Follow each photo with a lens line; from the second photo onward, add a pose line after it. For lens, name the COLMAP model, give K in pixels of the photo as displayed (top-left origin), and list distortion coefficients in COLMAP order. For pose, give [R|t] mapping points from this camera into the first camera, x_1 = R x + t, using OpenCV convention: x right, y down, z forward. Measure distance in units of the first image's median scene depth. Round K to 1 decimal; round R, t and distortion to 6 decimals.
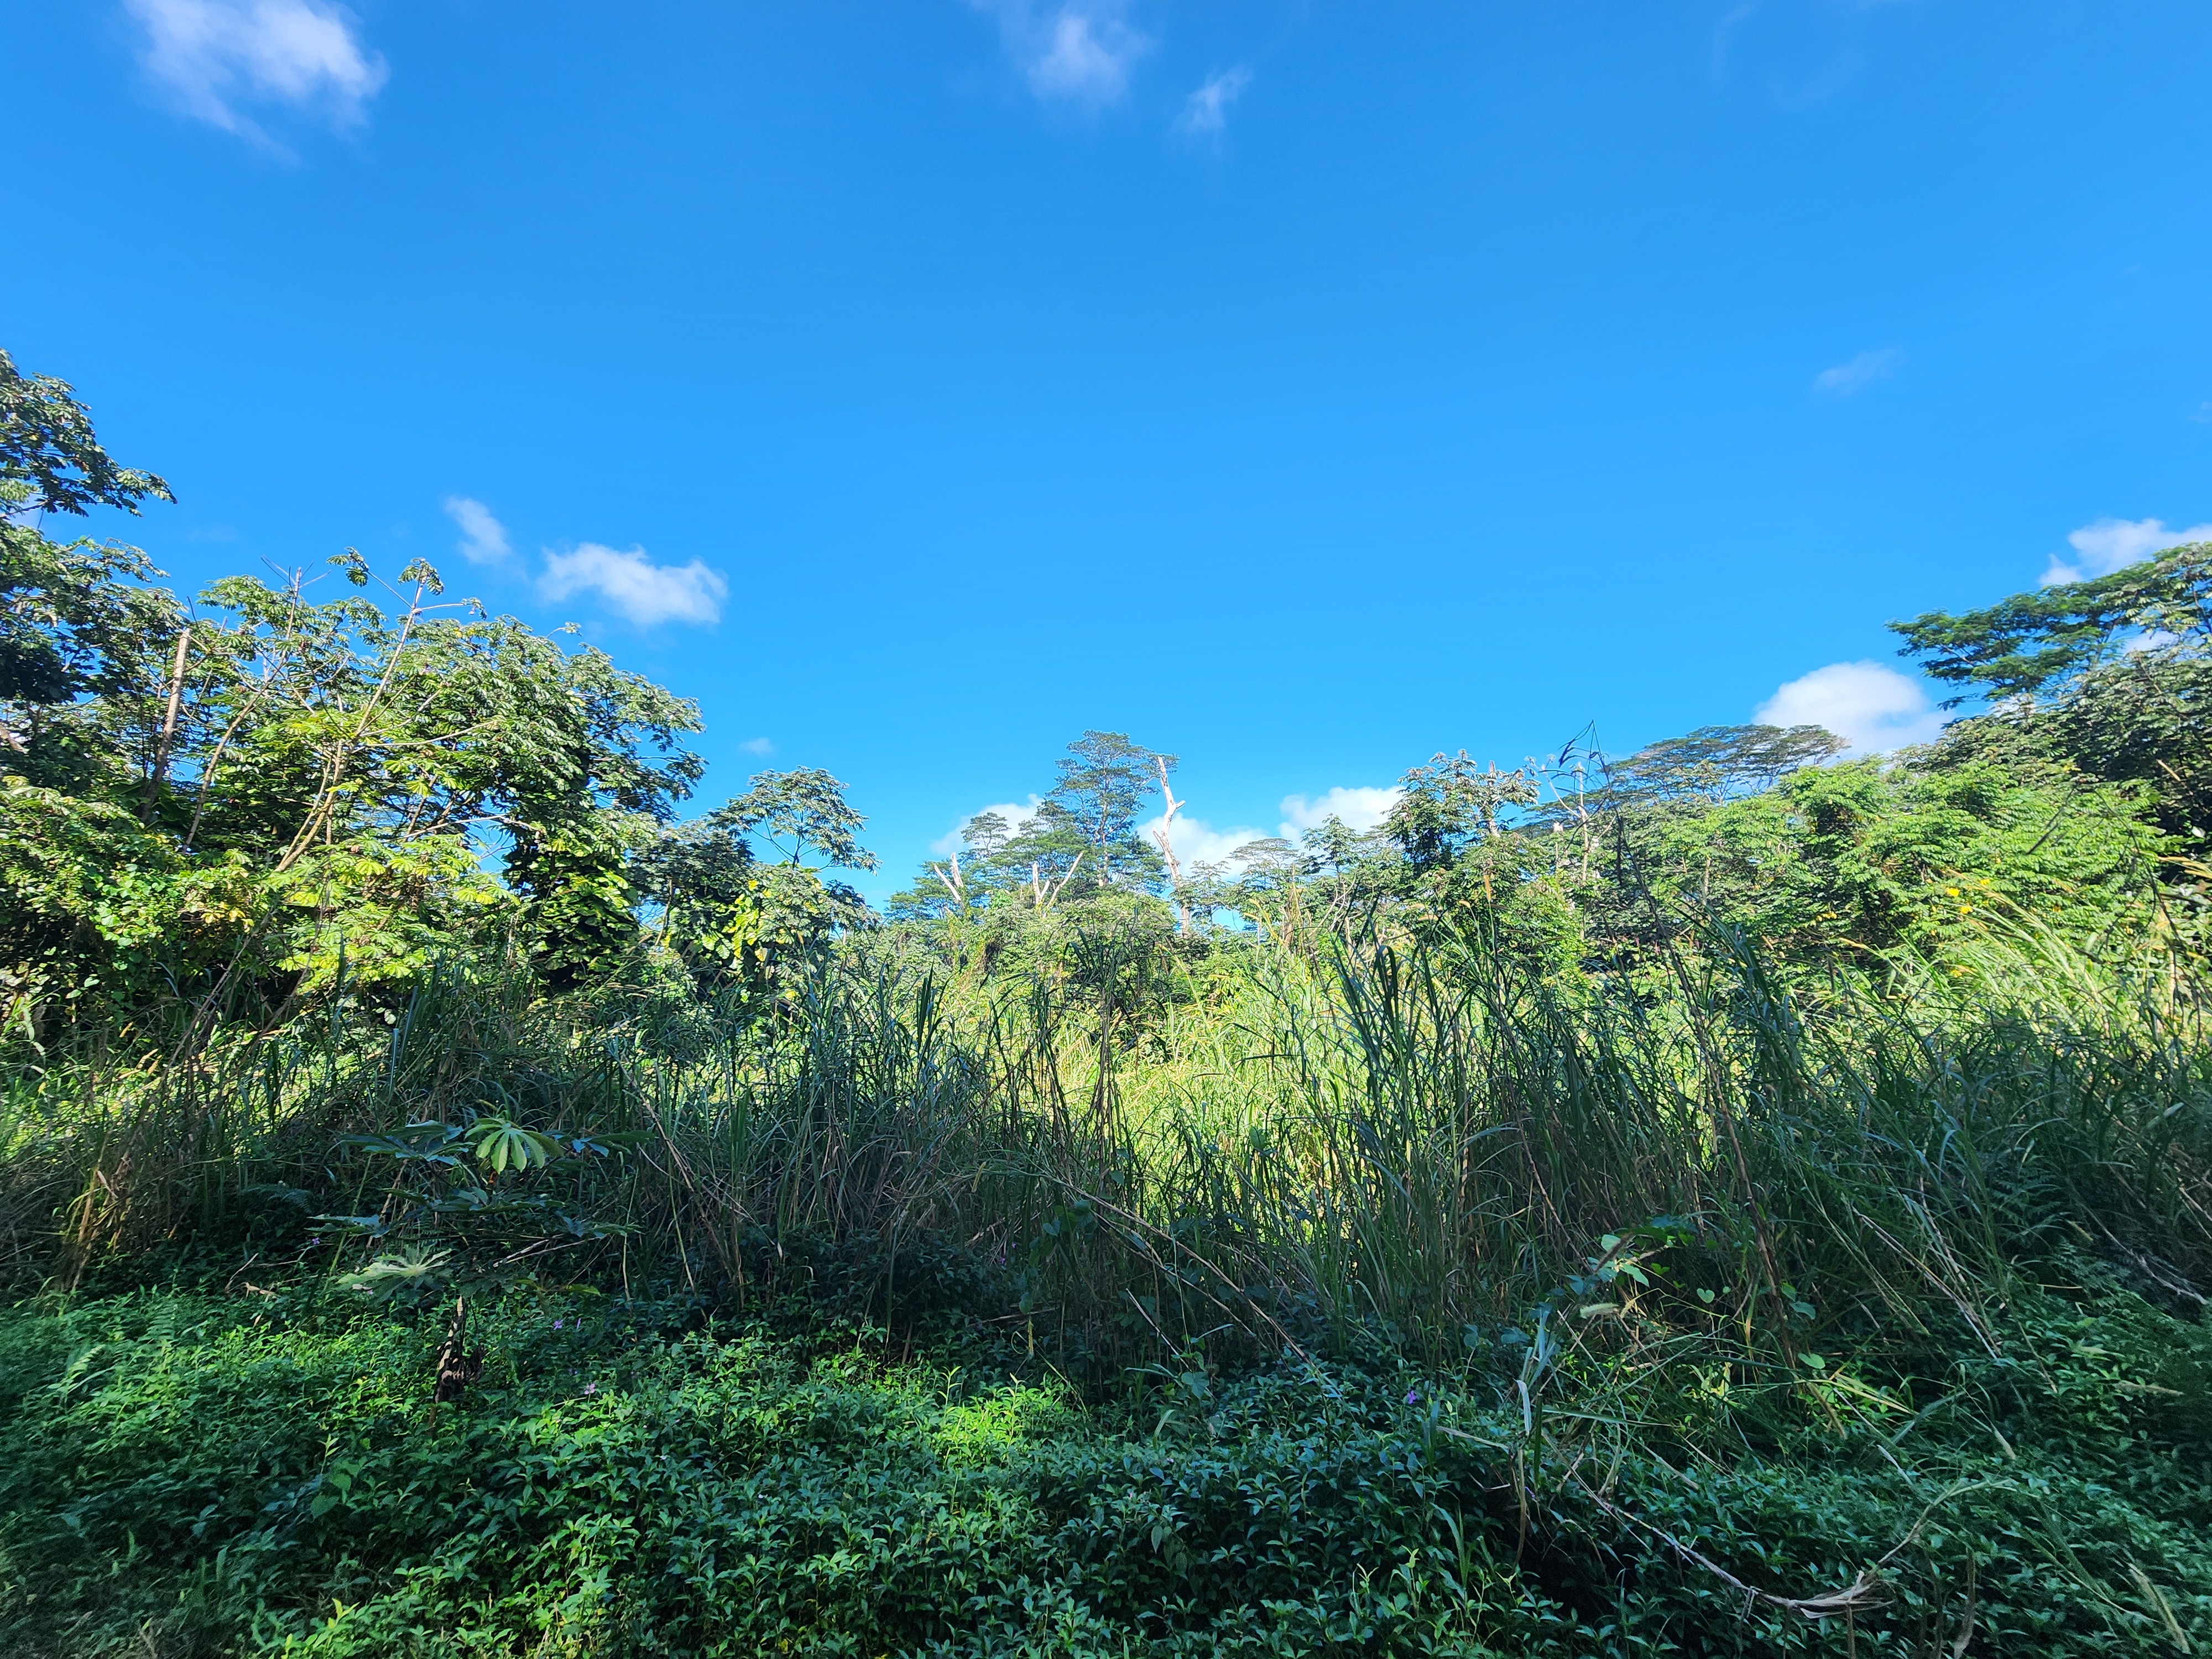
lens RADIAL K [[887.8, 0, 1106.0], [0, 887.8, 829.5], [0, 0, 1]] dist [-0.001985, -0.001046]
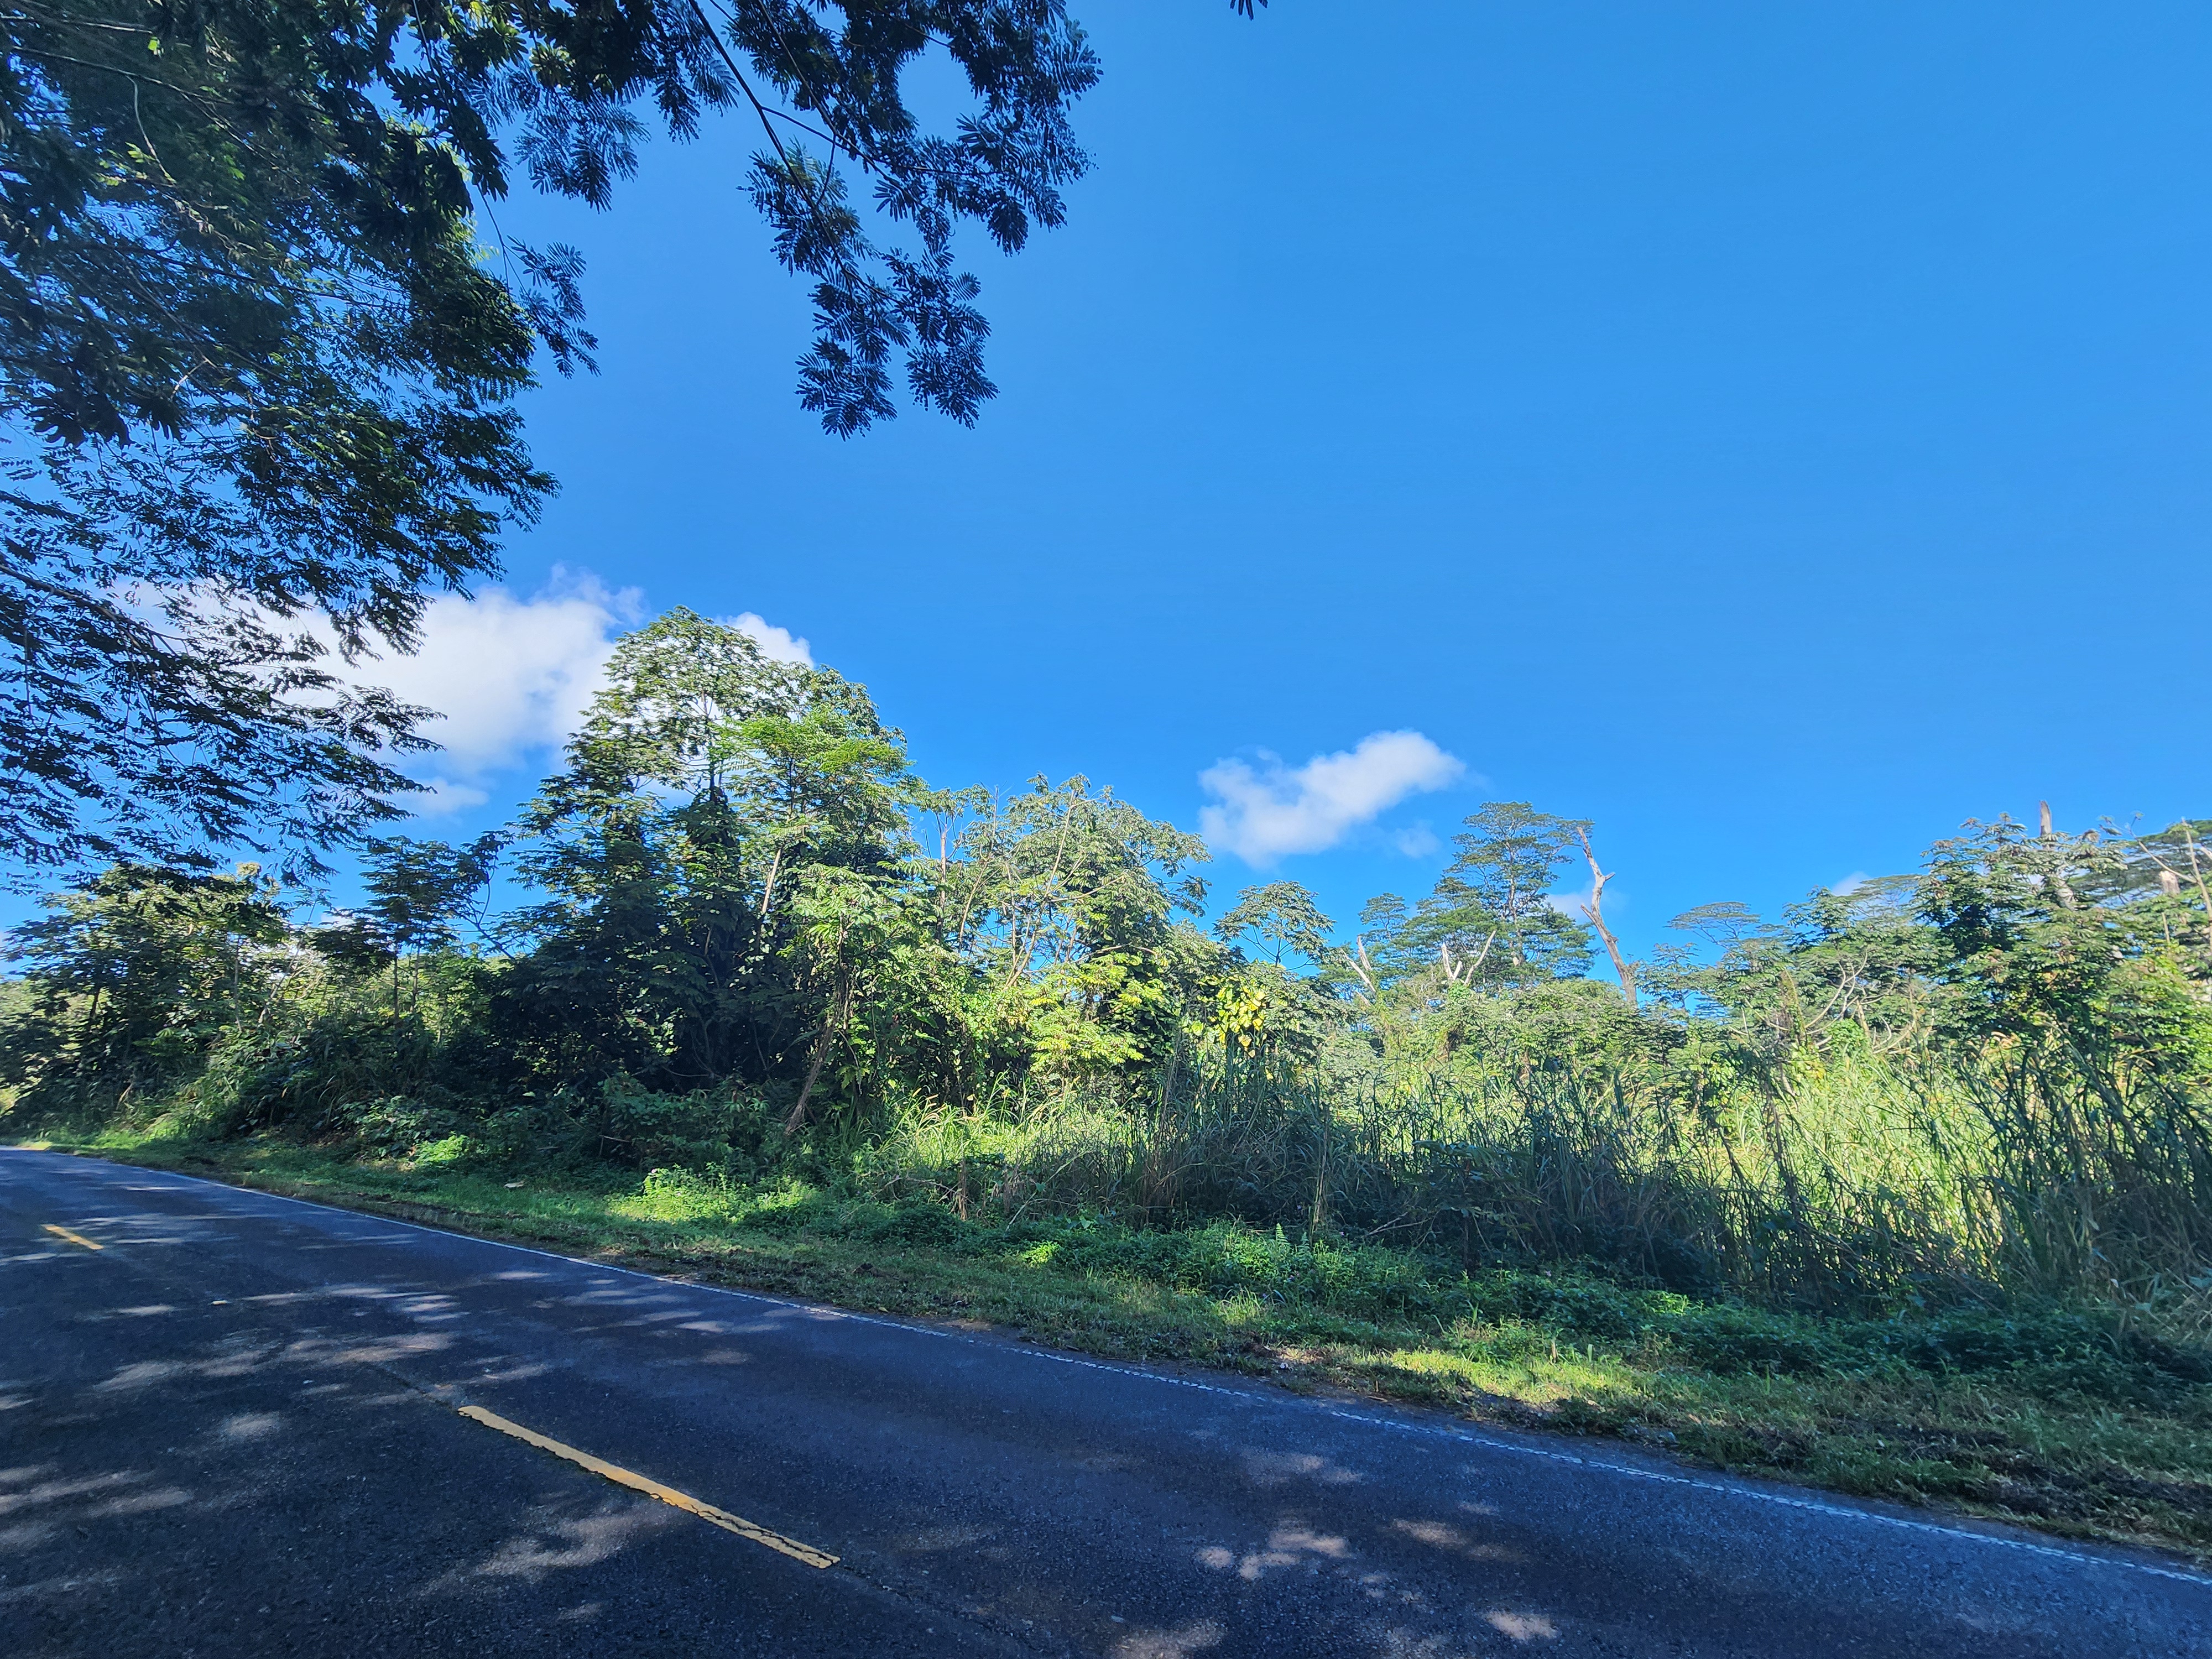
lens RADIAL K [[887.8, 0, 1106.0], [0, 887.8, 829.5], [0, 0, 1]] dist [-0.001985, -0.001046]
pose [[0.915764, -0.088062, -0.391945, -0.081959], [0.053281, 0.993683, -0.098771, -0.033627], [0.398167, 0.069568, 0.914671, -0.182328]]
